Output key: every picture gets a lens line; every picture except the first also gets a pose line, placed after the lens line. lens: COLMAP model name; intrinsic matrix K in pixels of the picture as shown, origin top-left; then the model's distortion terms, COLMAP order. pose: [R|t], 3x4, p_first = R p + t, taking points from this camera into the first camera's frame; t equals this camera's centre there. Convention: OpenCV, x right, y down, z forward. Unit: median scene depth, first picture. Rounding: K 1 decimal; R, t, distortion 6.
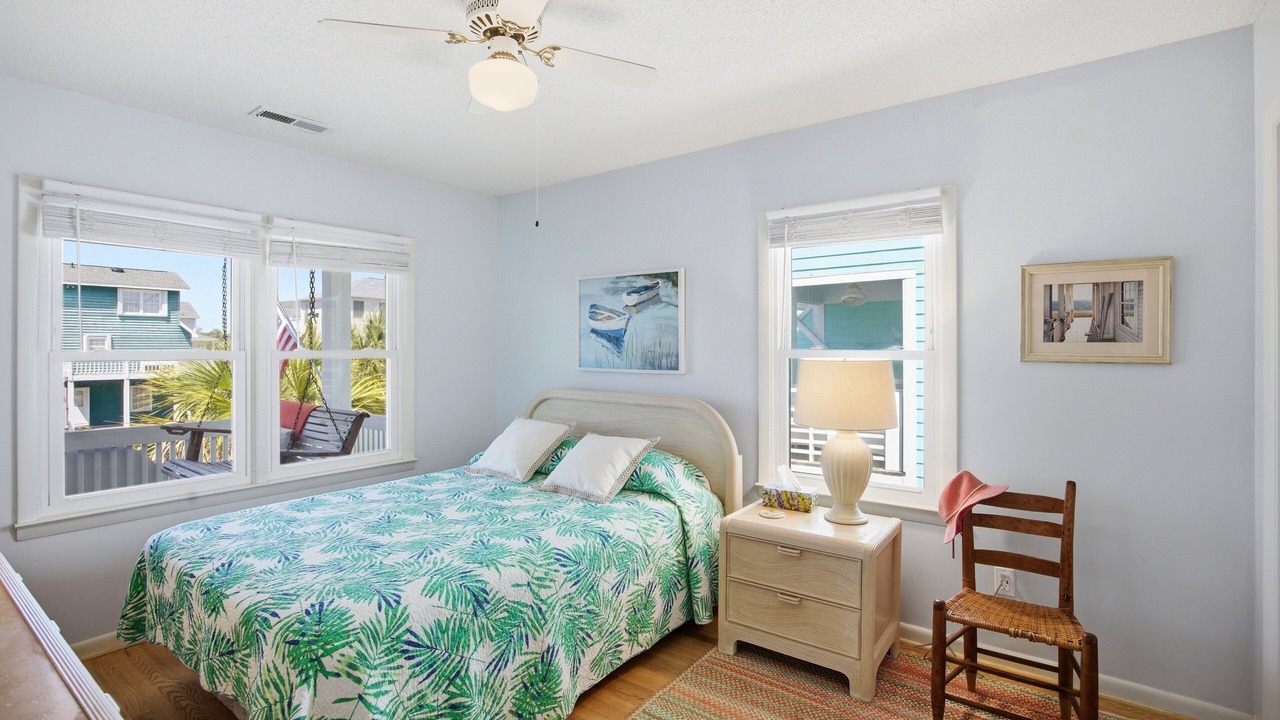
lens RADIAL K [[606.5, 0, 641.3], [0, 606.5, 352.8], [0, 0, 1]] dist [-0.000216, 0.001063]
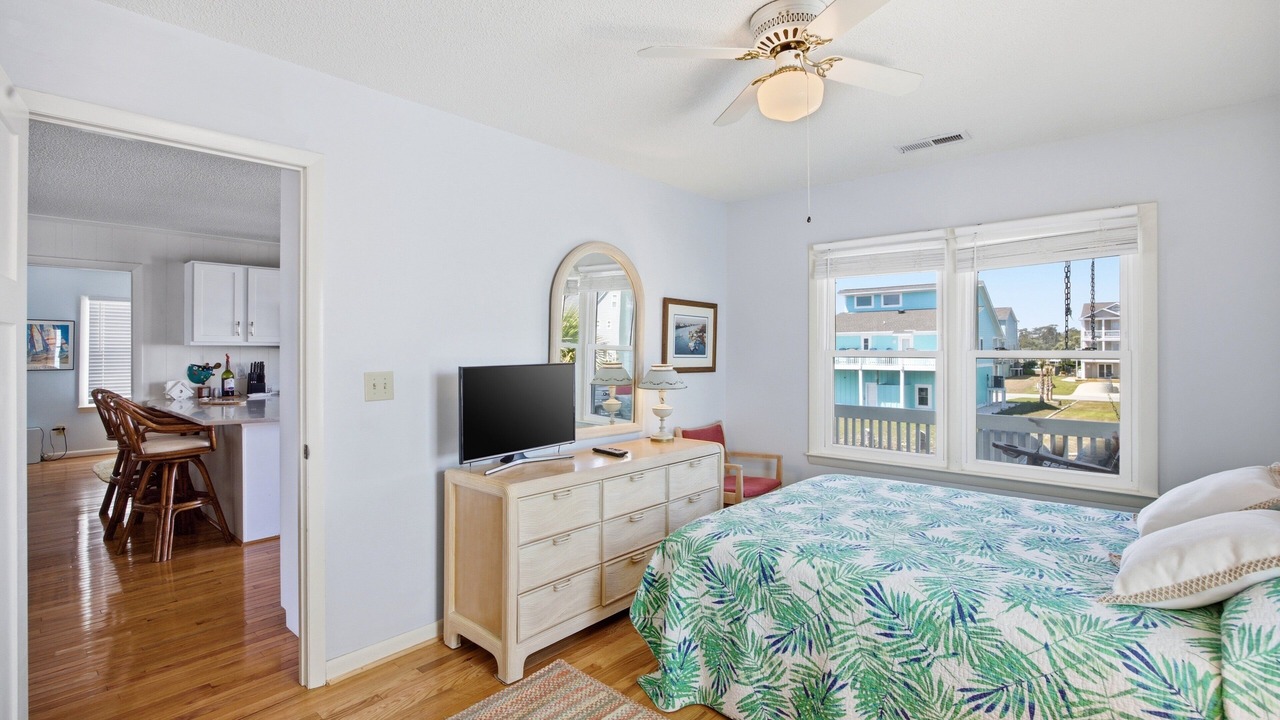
lens RADIAL K [[606.5, 0, 643.9], [0, 606.5, 349.4], [0, 0, 1]] dist [-0.000216, 0.001063]
pose [[-0.096871, 0.000535, -0.995297, 0.691077], [-0.007800, 0.999969, 0.001297, -0.003749], [0.995266, 0.007889, -0.096864, 0.702714]]
